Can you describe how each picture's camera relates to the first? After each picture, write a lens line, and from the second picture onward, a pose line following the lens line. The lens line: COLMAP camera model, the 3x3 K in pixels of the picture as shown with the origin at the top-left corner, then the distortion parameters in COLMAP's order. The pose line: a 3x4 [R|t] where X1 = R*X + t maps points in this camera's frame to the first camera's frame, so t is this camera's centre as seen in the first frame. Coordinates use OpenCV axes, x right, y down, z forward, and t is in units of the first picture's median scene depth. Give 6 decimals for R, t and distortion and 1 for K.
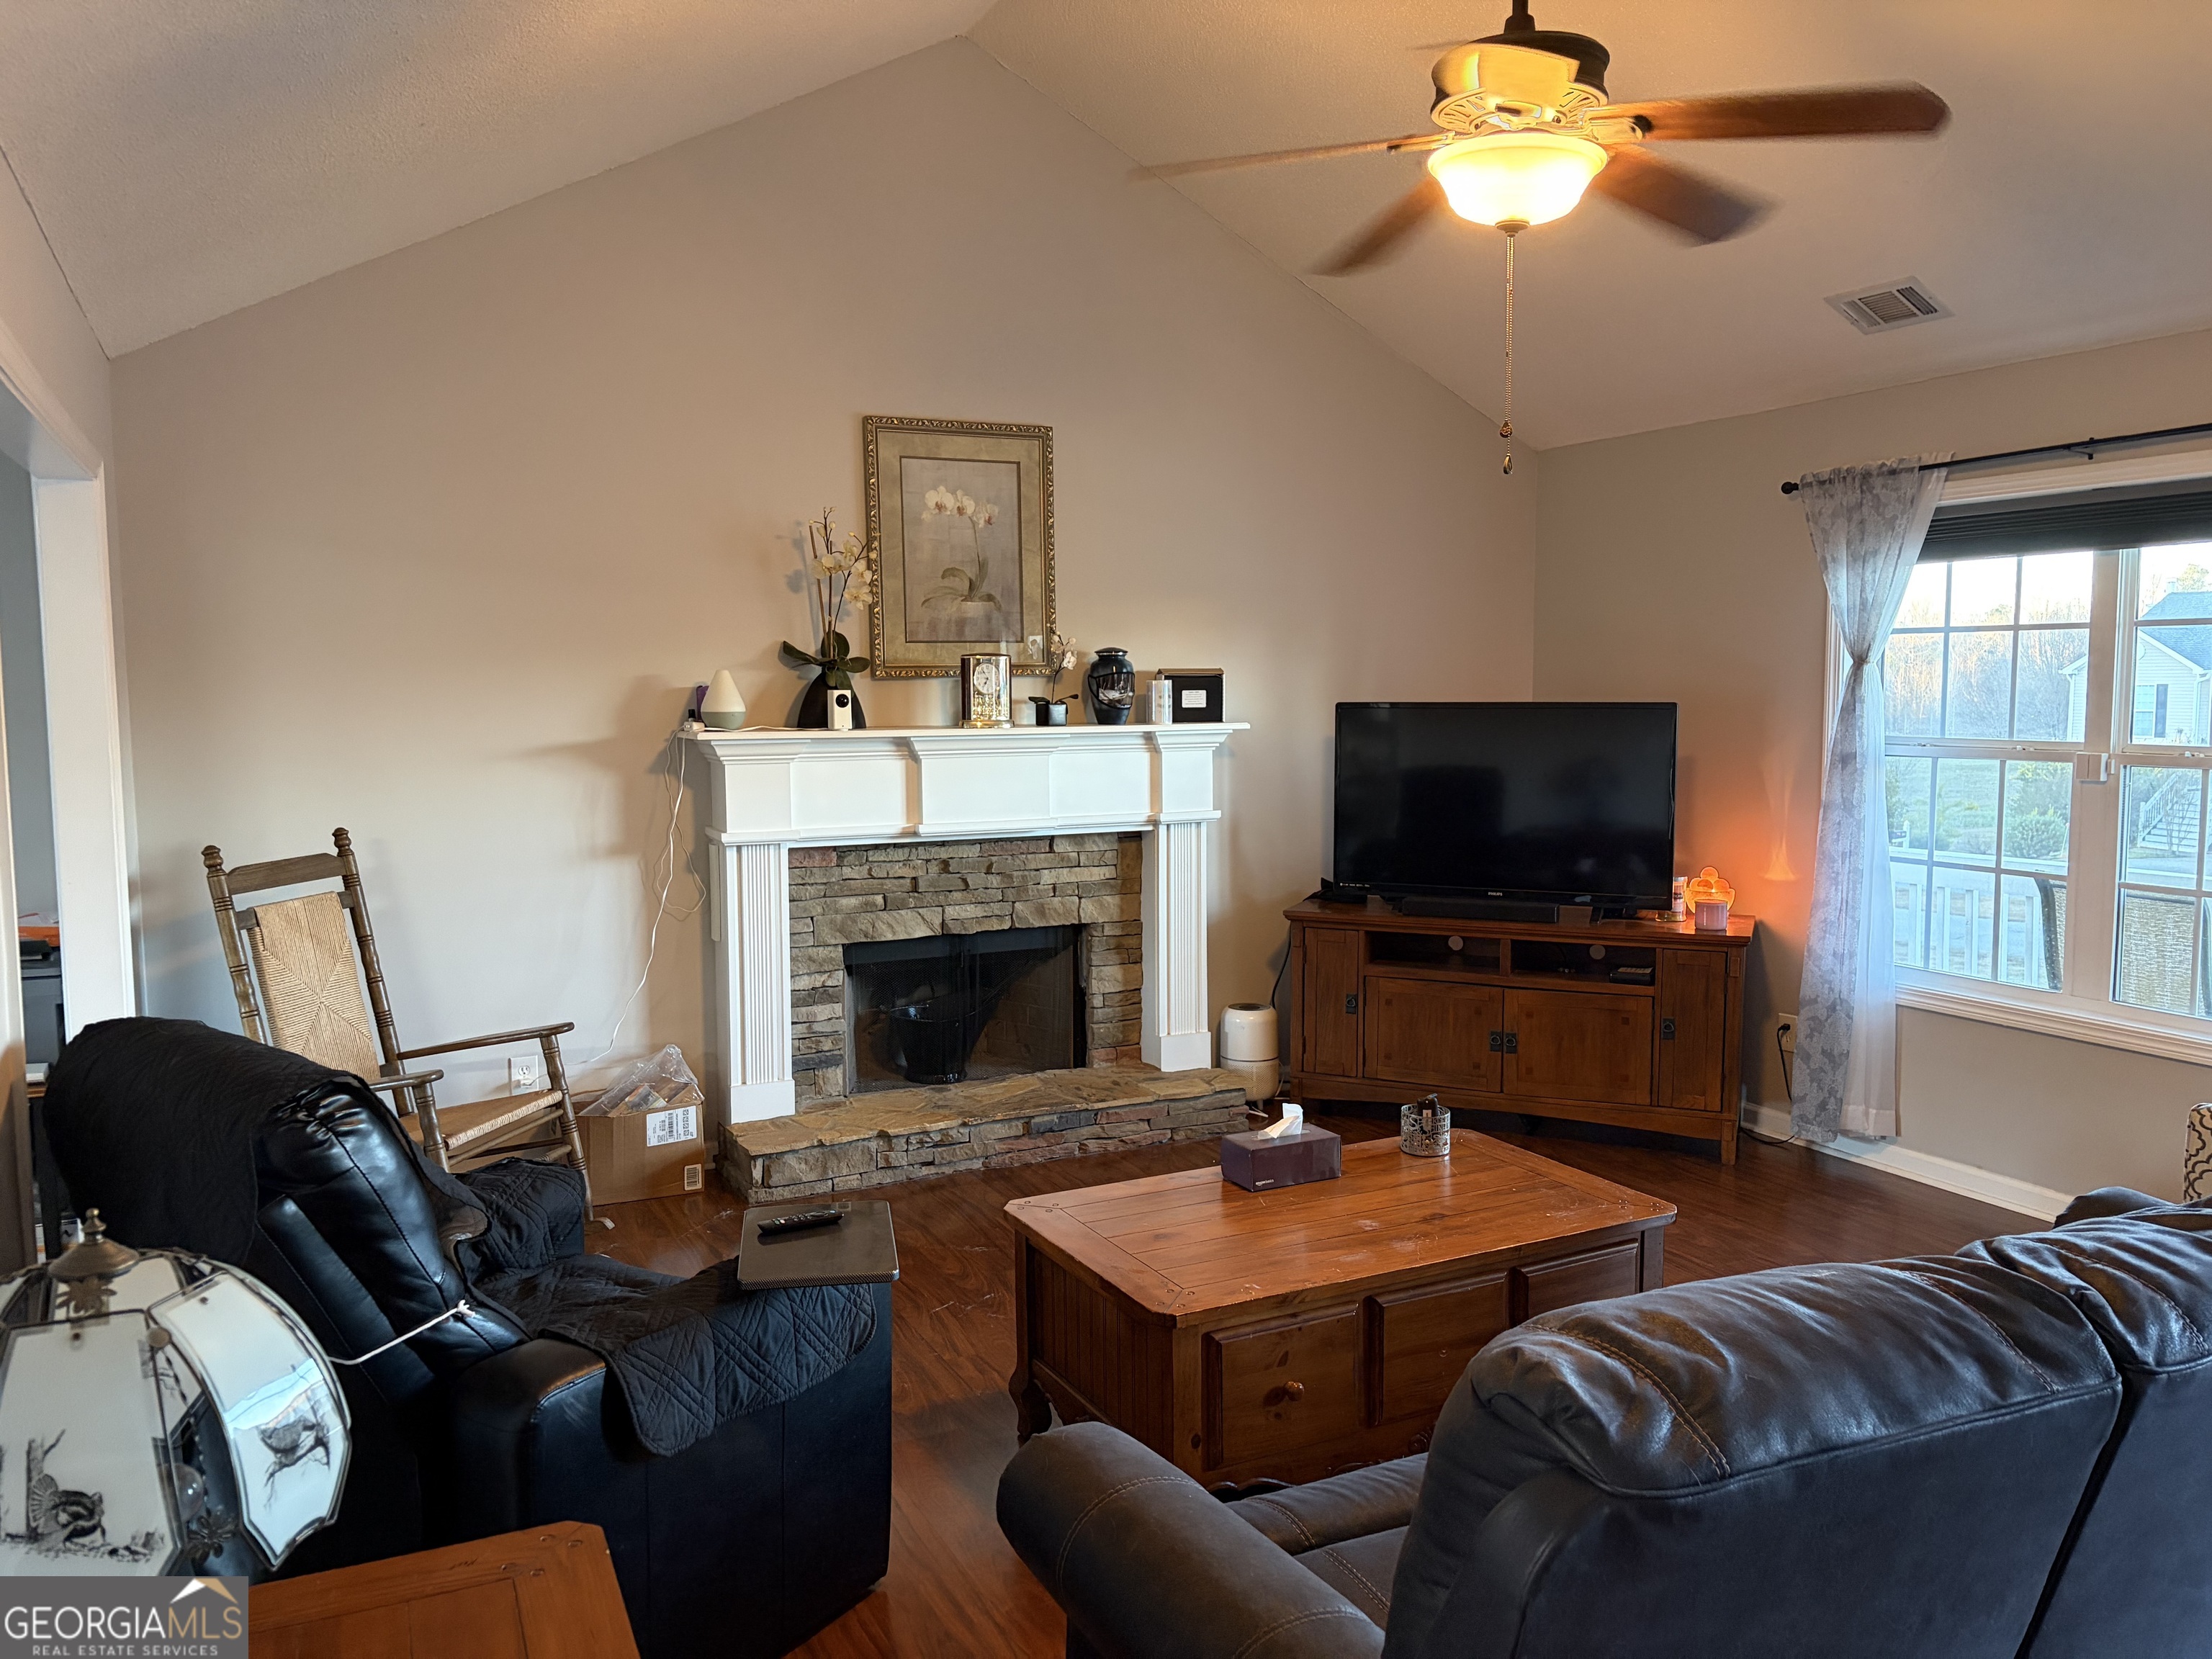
lens RADIAL K [[1670.6, 0, 1106.2], [0, 1670.6, 830.1], [0, 0, 1]] dist [0.067847, -0.073977]
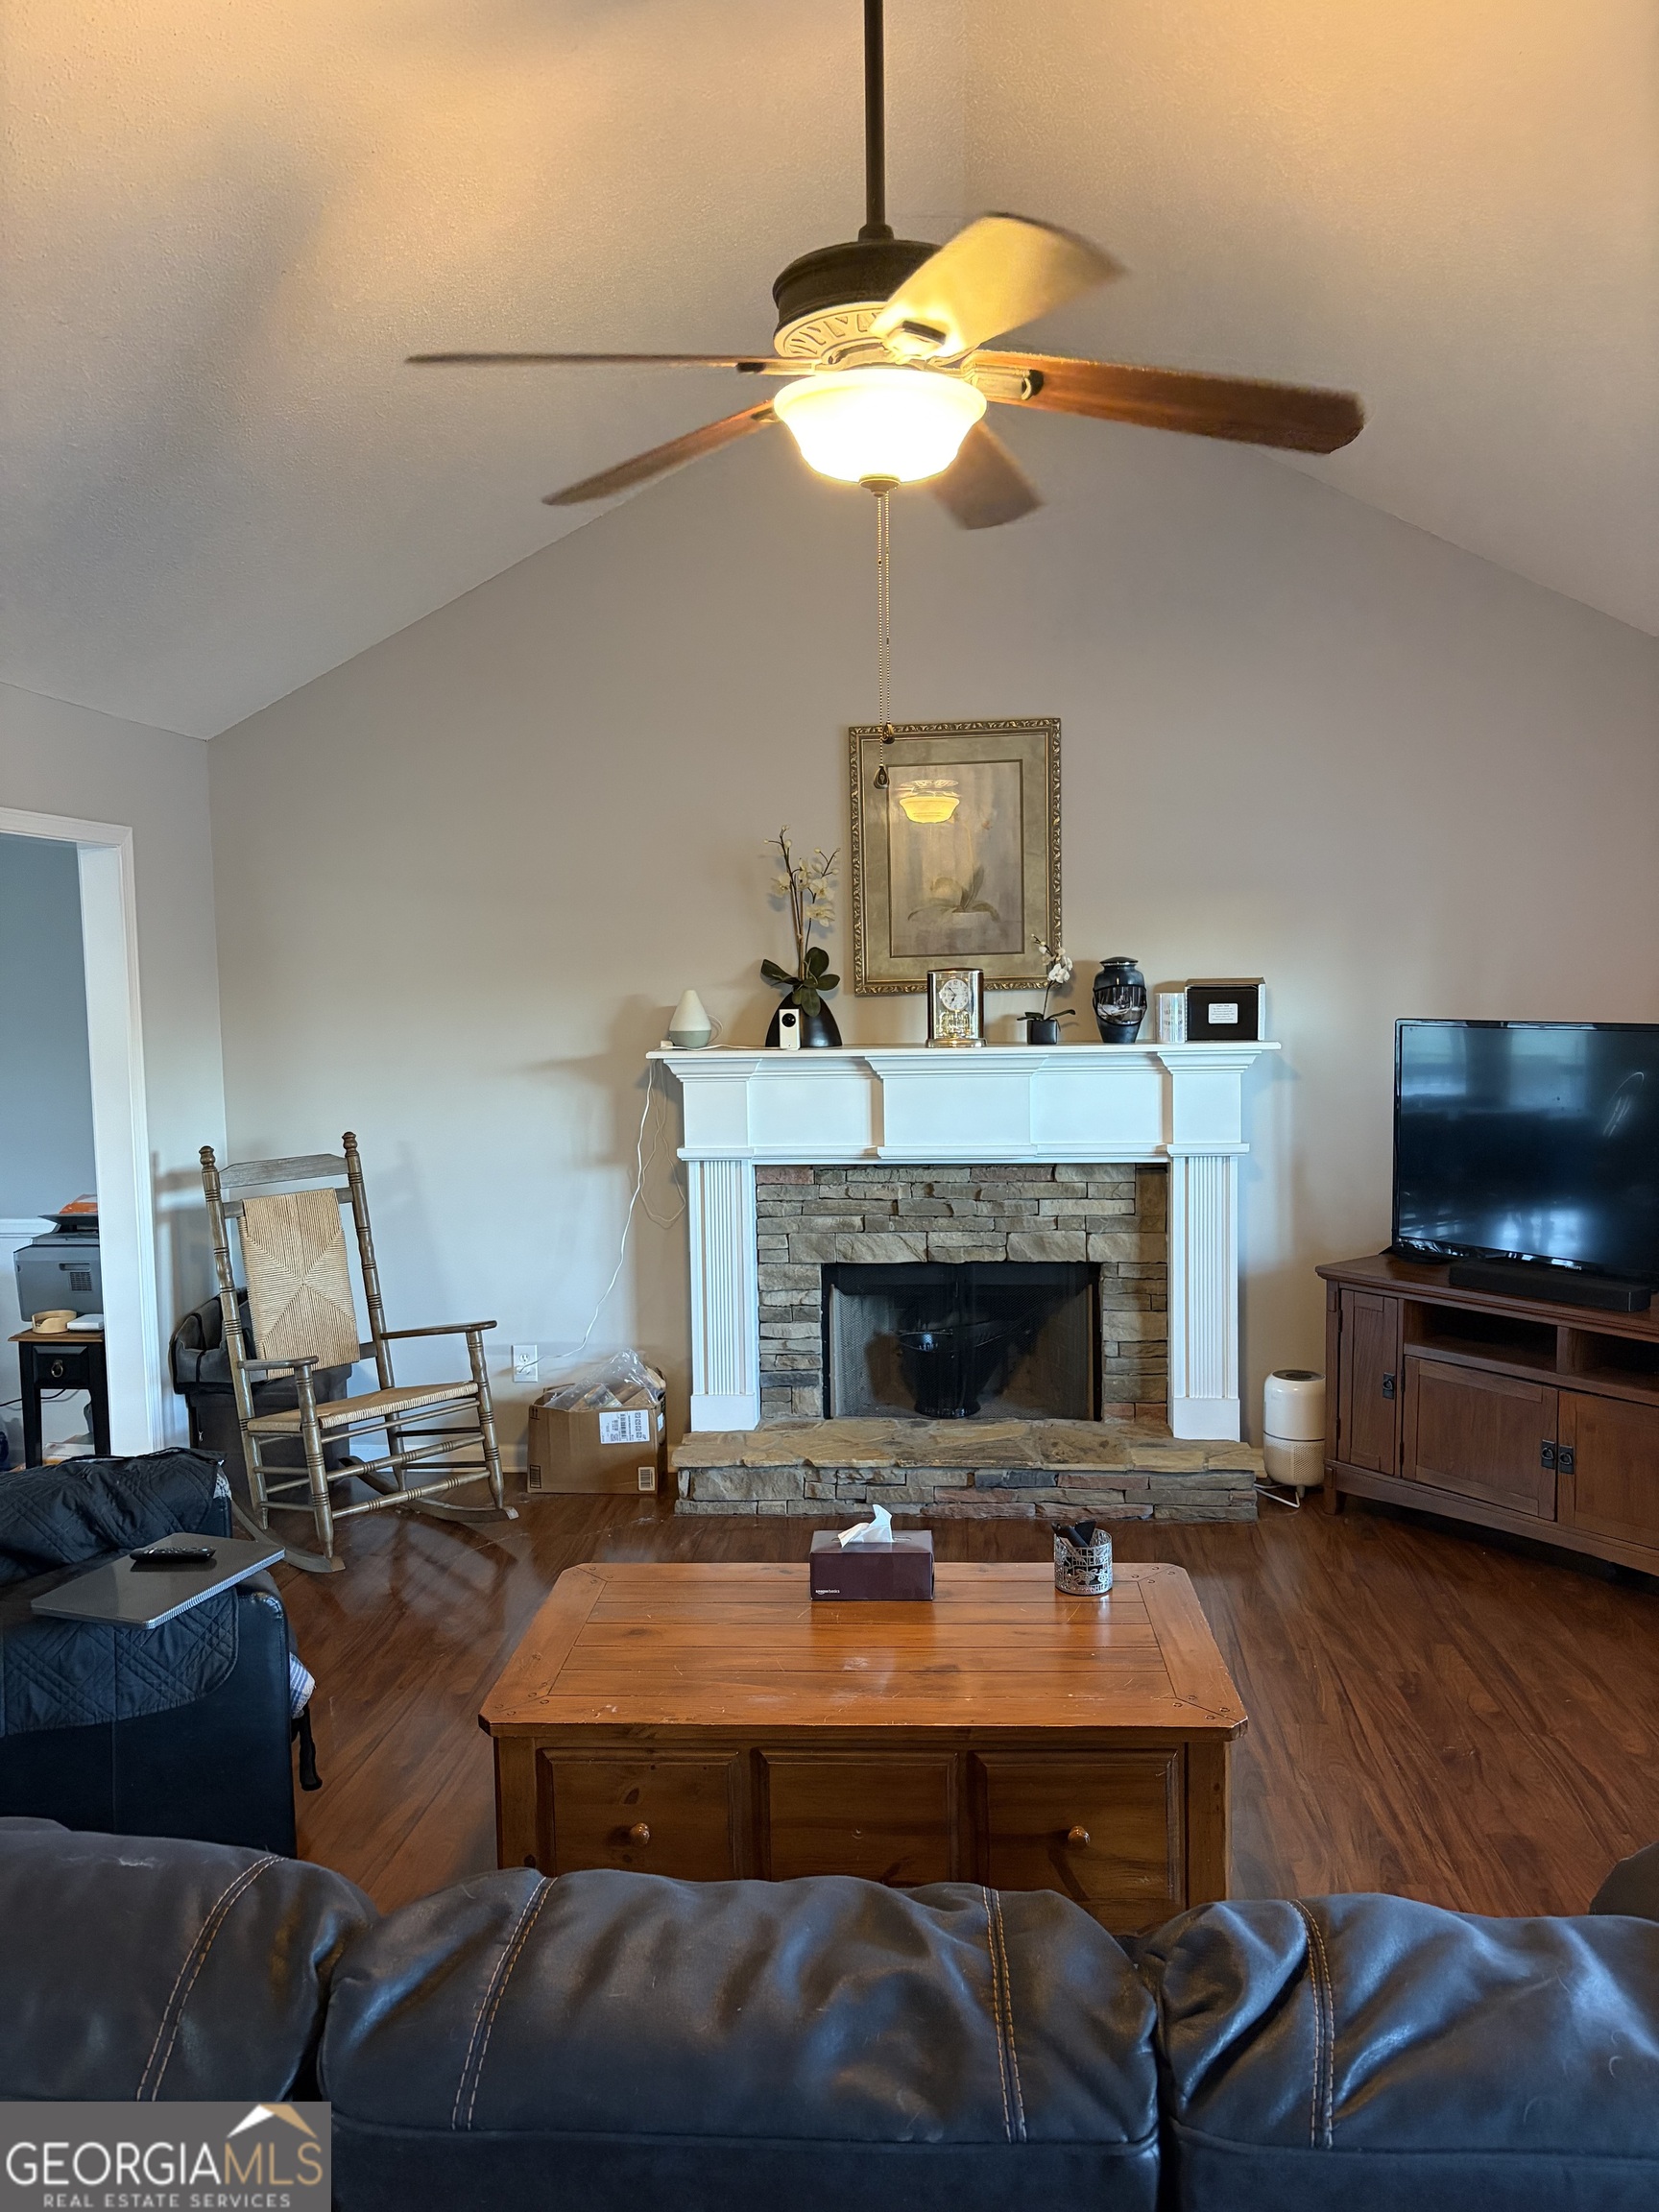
lens RADIAL K [[1670.6, 0, 813.2], [0, 1670.6, 1097.7], [0, 0, 1]] dist [0.067847, -0.073977]
pose [[0.856614, 0.029723, -0.515101, 0.346268], [-0.032930, 0.999453, 0.002910, -0.032813], [0.514906, 0.014470, 0.857125, 0.153716]]
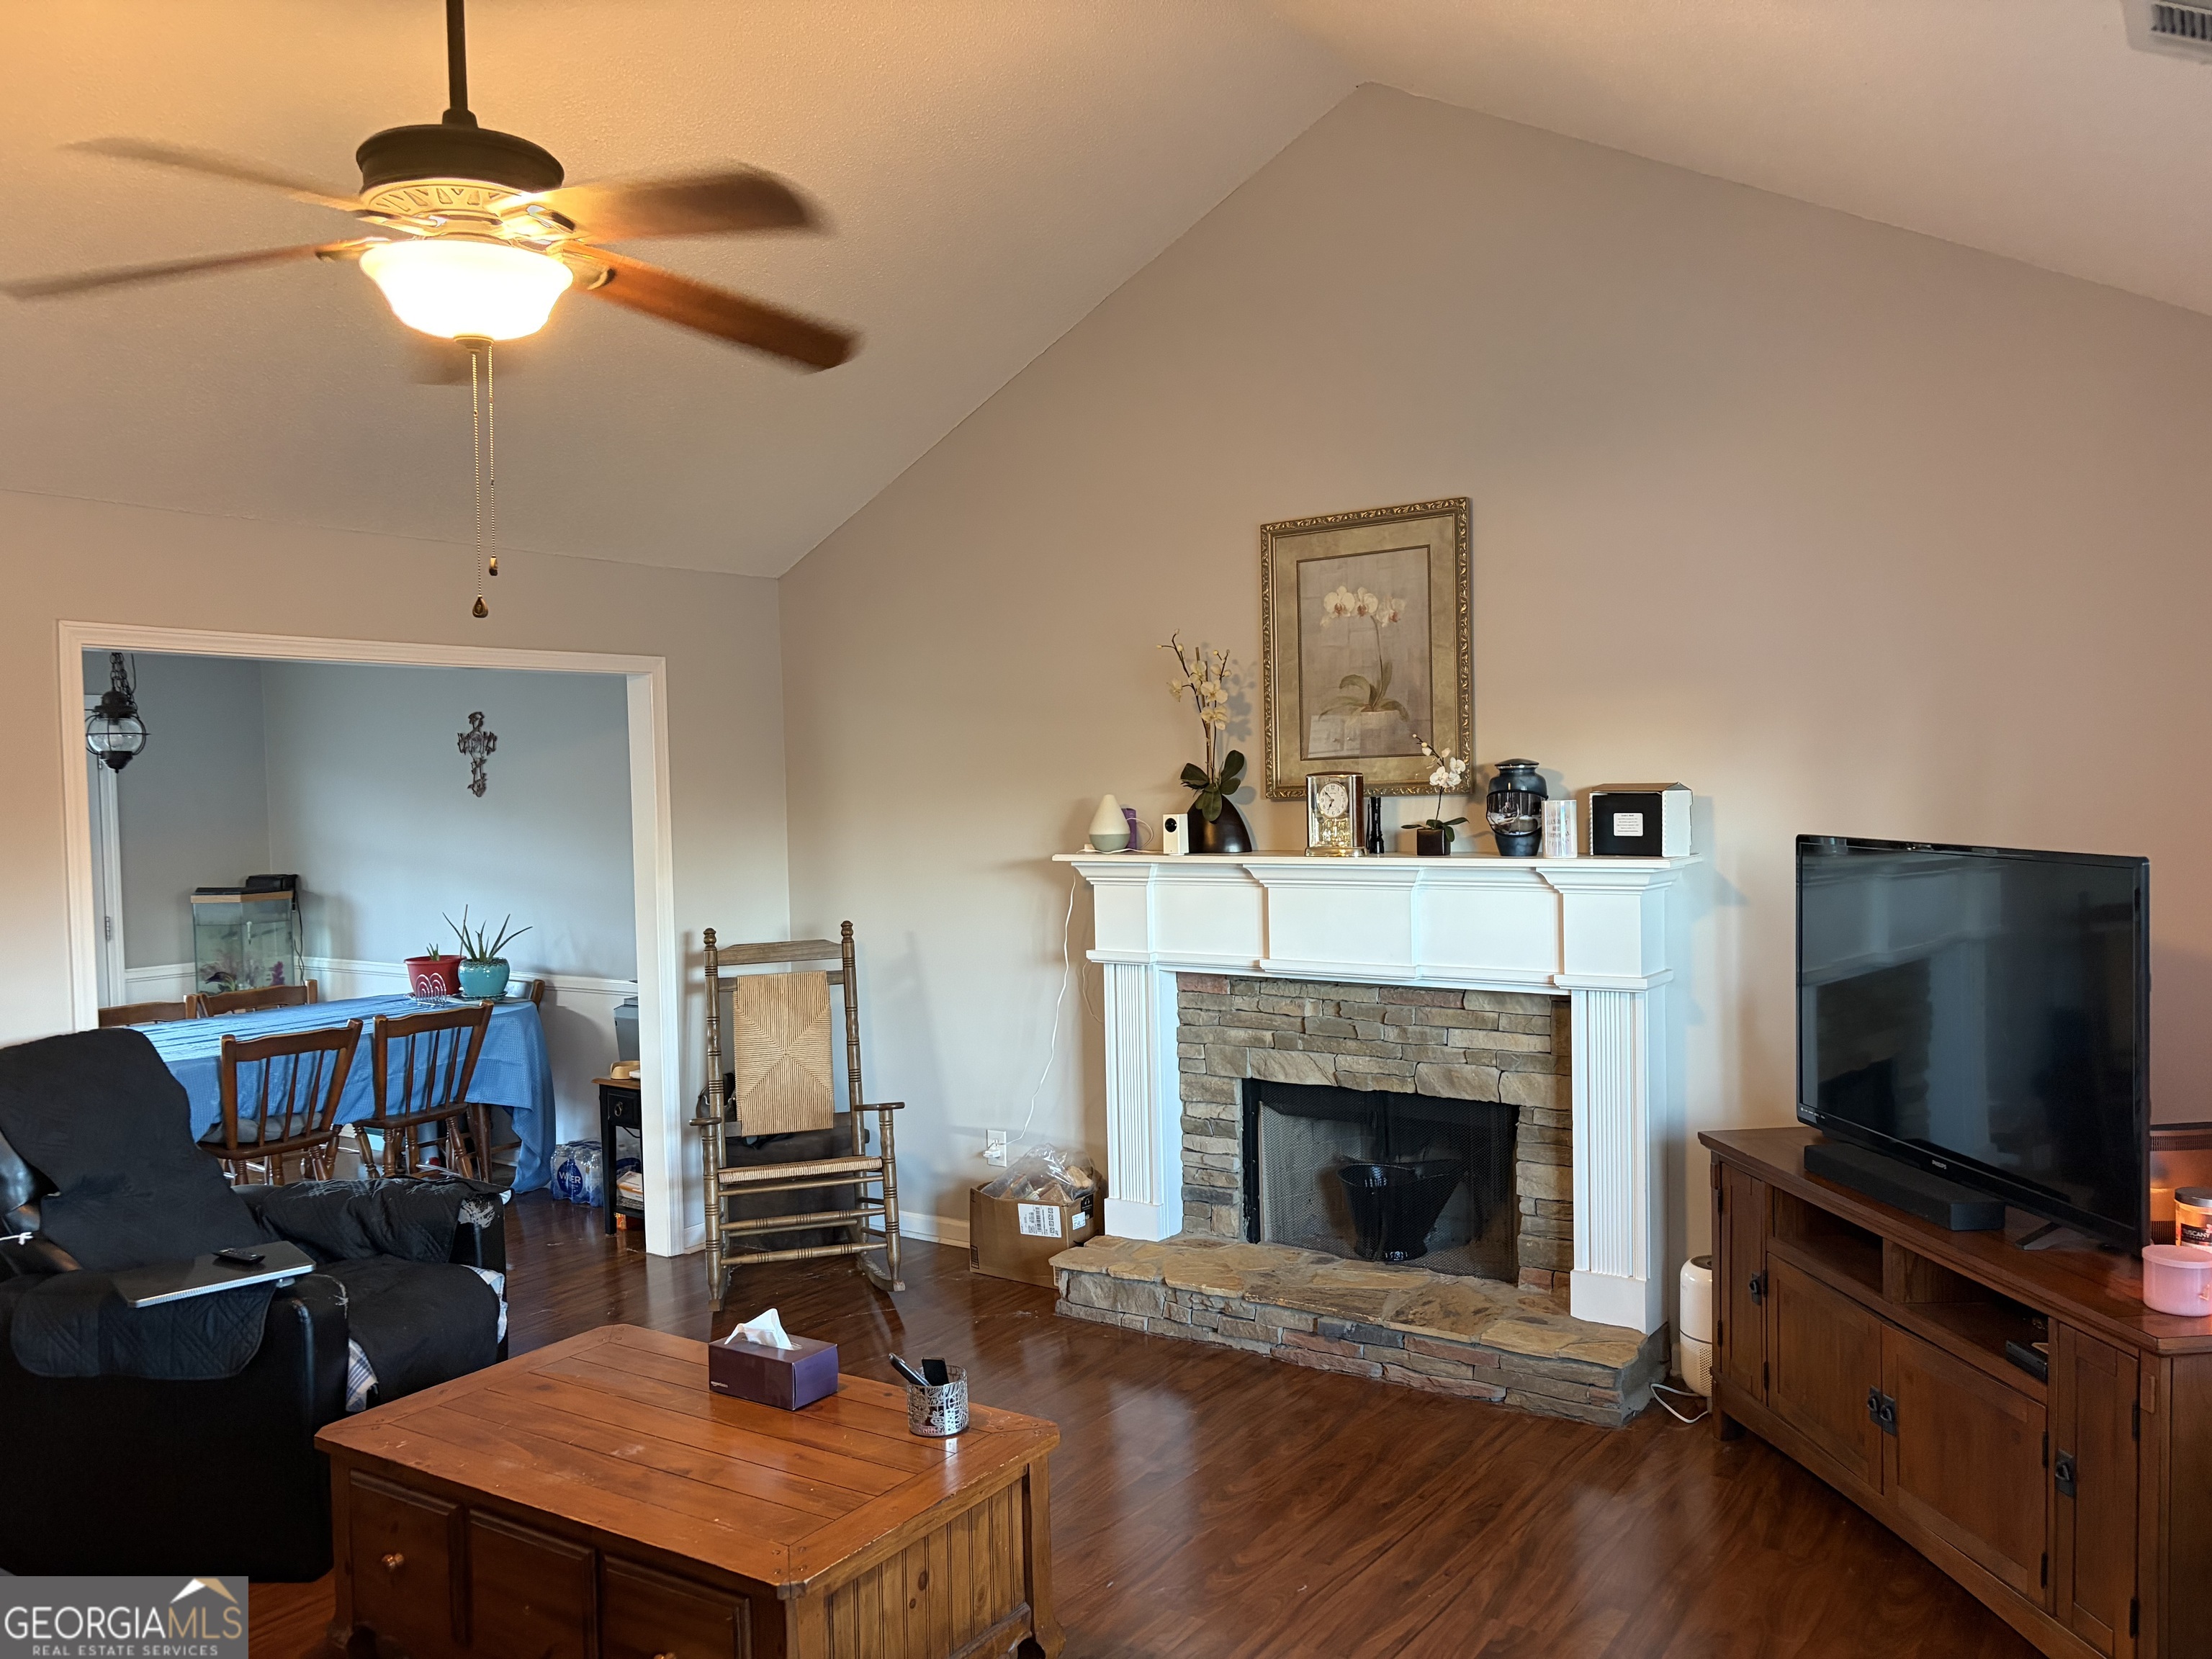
lens RADIAL K [[1670.6, 0, 1096.8], [0, 1670.6, 826.0], [0, 0, 1]] dist [0.067847, -0.073977]
pose [[0.485819, 0.019502, -0.873842, 0.637891], [-0.058751, 0.998219, -0.010385, -0.060898], [0.872083, 0.056384, 0.486099, 0.464131]]
